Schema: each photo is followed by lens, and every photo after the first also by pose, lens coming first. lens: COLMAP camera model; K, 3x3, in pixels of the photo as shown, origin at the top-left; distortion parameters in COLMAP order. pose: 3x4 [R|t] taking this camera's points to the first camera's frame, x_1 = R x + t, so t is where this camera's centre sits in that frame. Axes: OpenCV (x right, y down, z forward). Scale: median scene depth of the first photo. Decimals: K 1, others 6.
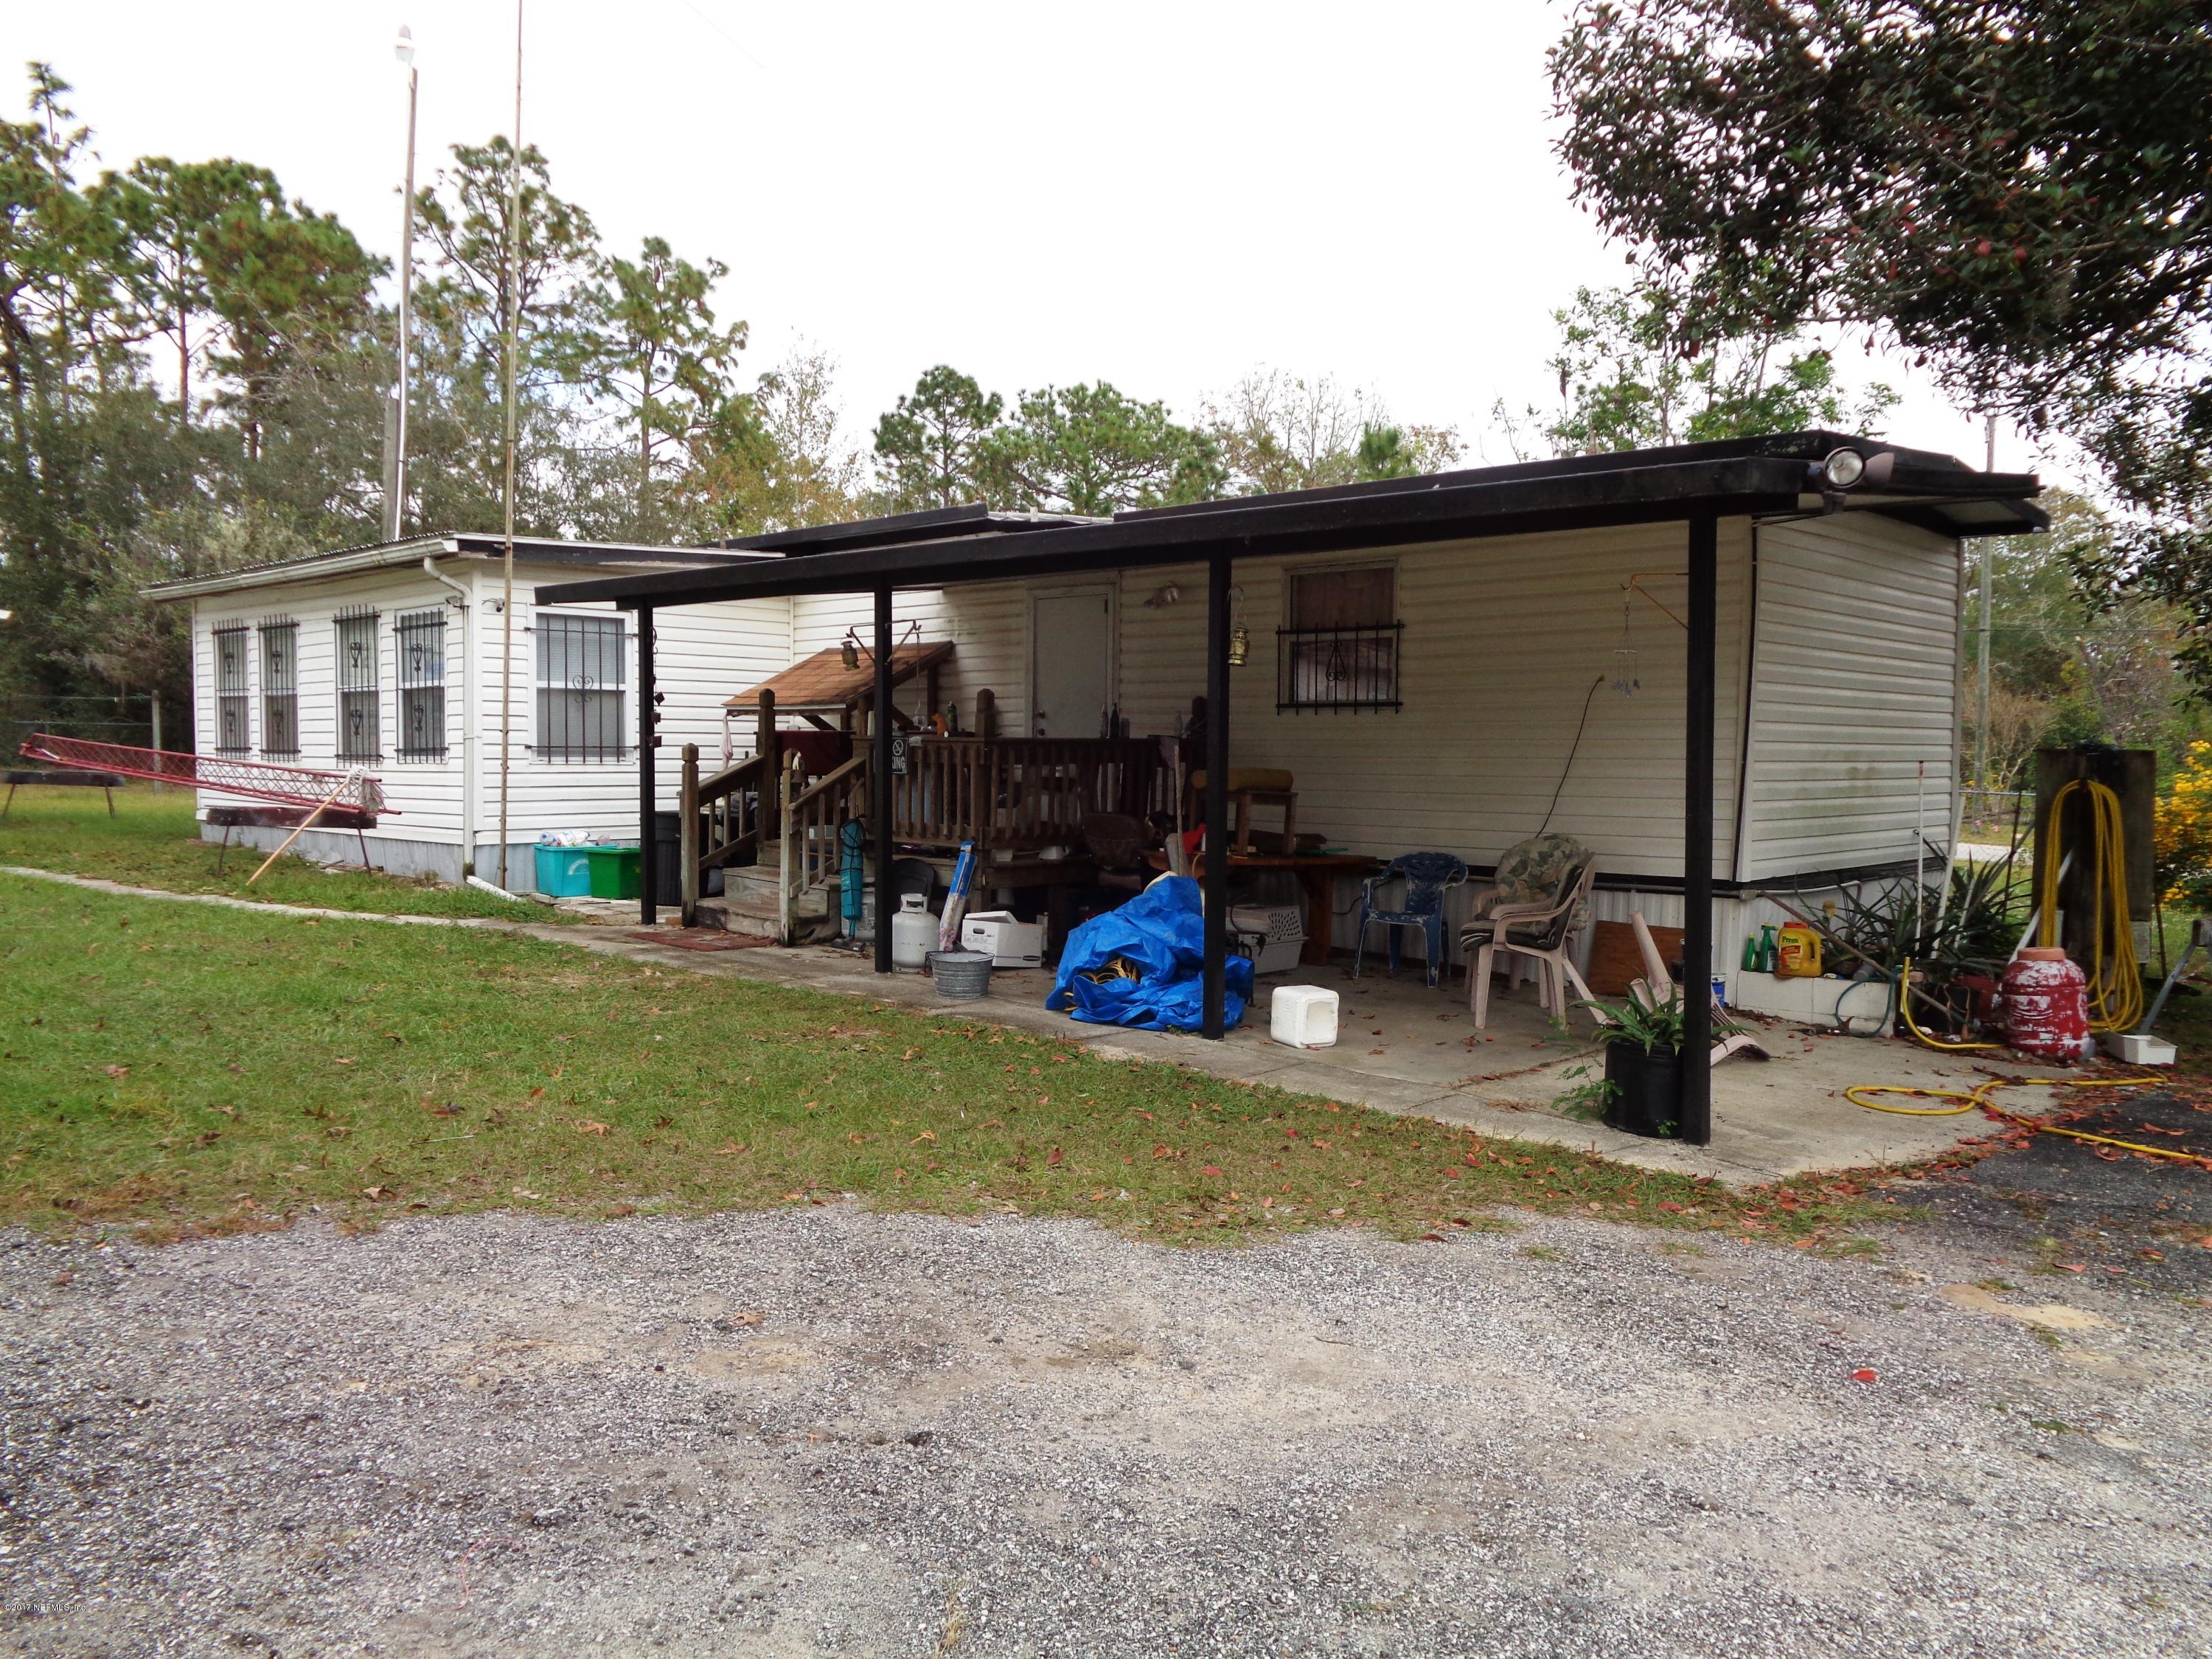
lens RADIAL K [[1655.7, 0, 1106.0], [0, 1655.7, 829.5], [0, 0, 1]] dist [0.003388, 0.010955]
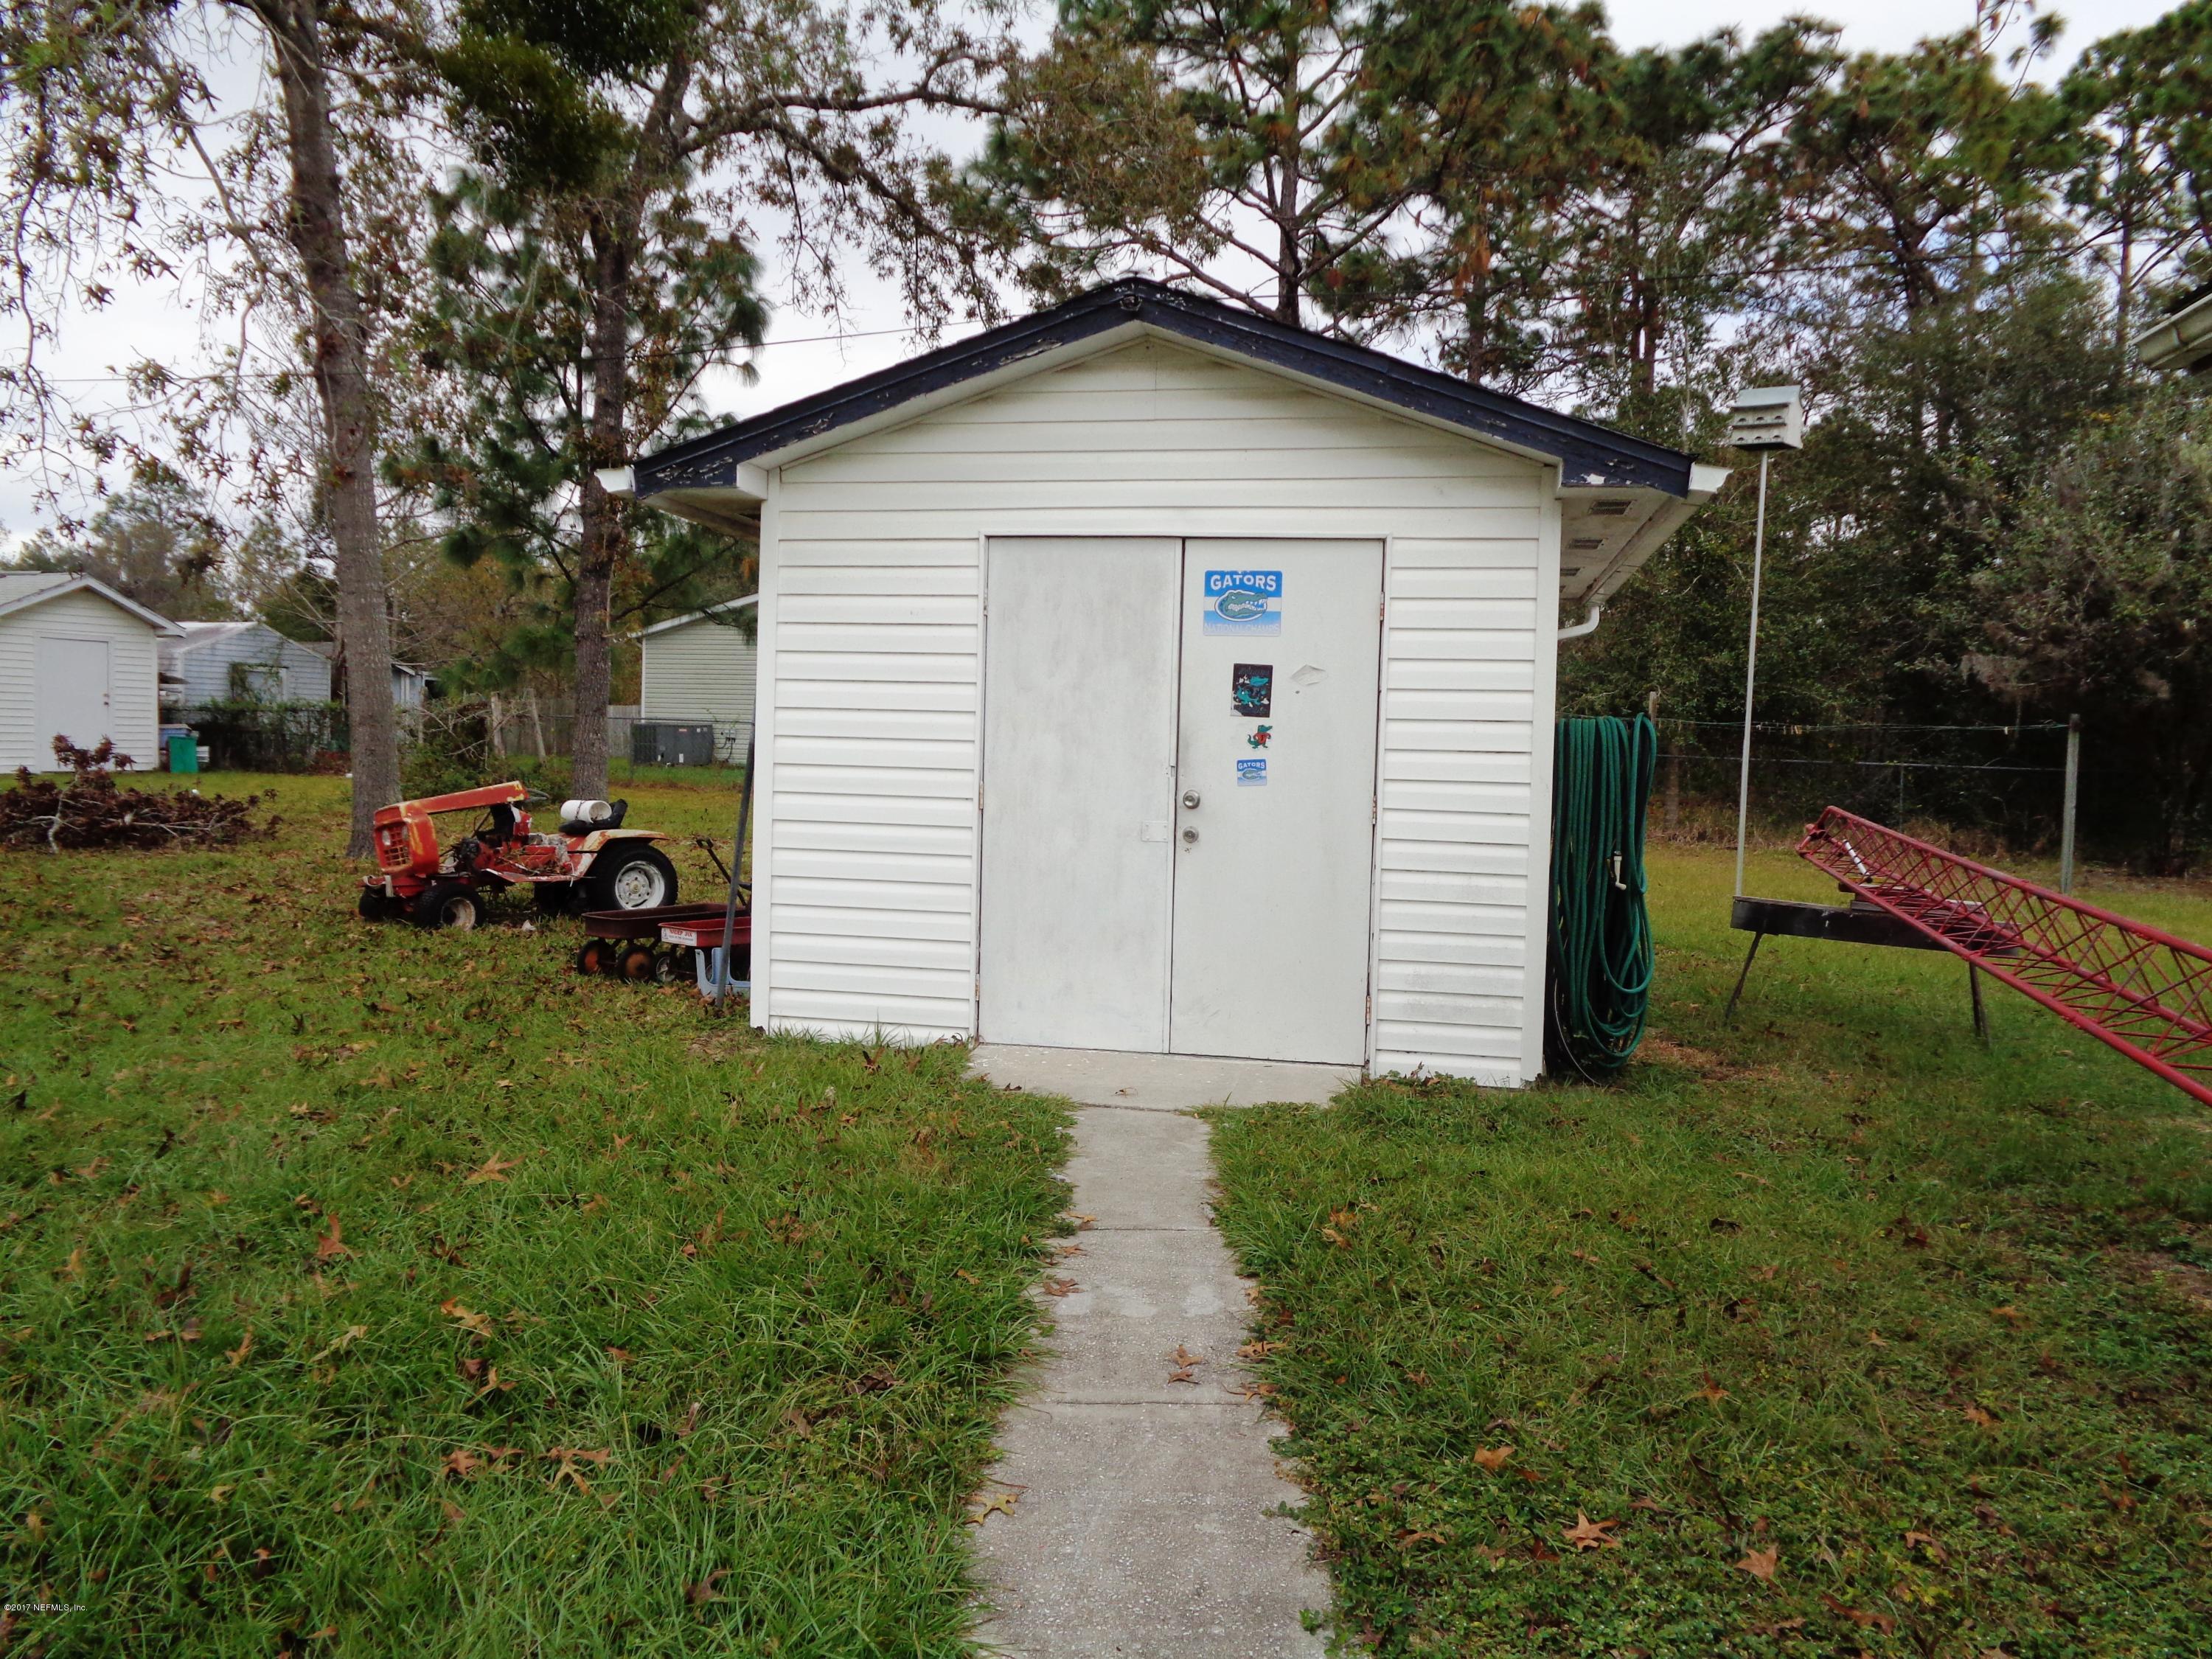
lens RADIAL K [[1655.7, 0, 1106.0], [0, 1655.7, 829.5], [0, 0, 1]] dist [0.003388, 0.010955]
pose [[0.508209, 0.040610, -0.860276, -0.238363], [-0.049485, 0.998614, 0.017907, -0.036410], [0.859811, 0.033470, 0.509514, 0.404377]]
